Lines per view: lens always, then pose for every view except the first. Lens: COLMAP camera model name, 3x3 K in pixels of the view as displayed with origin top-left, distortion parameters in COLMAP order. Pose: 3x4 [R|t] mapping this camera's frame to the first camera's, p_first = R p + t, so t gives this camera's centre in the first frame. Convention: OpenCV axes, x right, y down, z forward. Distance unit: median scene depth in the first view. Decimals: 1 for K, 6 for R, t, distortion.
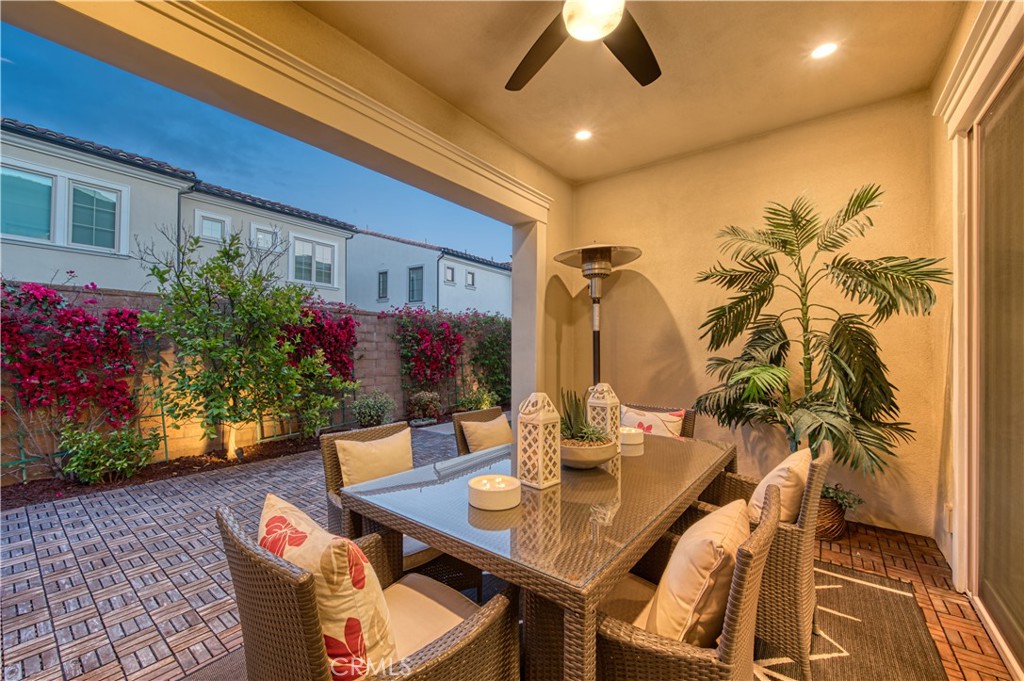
lens RADIAL K [[415.0, 0, 513.2], [0, 415.0, 341.9], [0, 0, 1]] dist [-0.011243, 0.000028]
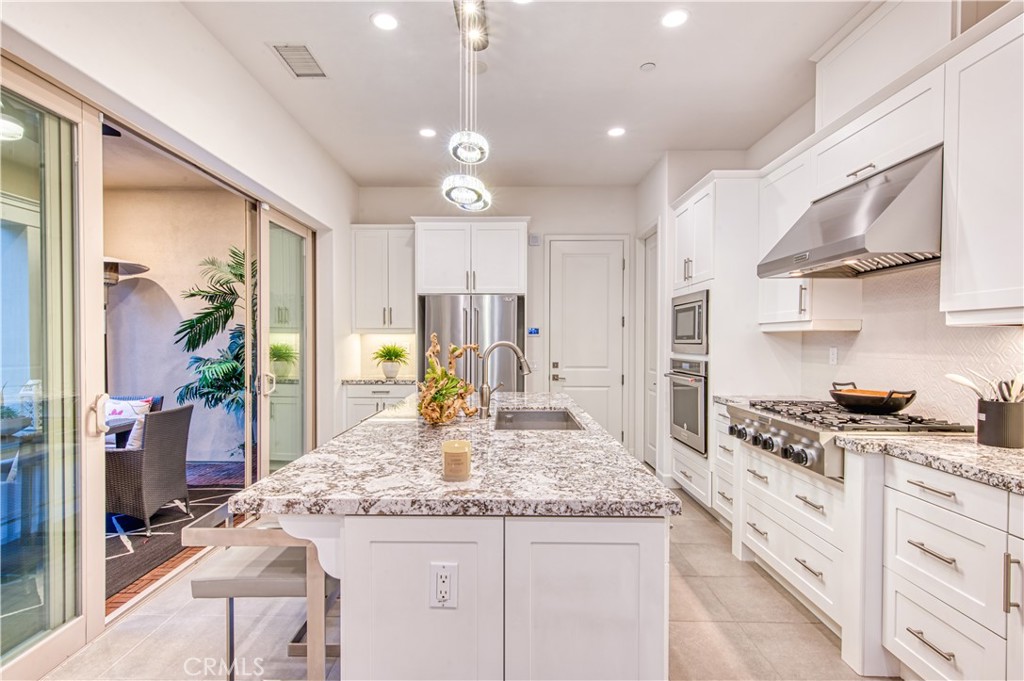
lens RADIAL K [[506.1, 0, 504.7], [0, 506.1, 341.1], [0, 0, 1]] dist [0.000437, -0.000019]
pose [[0.801567, -0.004376, 0.597890, 0.327365], [-0.007052, 0.999834, 0.016772, -0.047521], [-0.597864, -0.017661, 0.801403, -0.927996]]
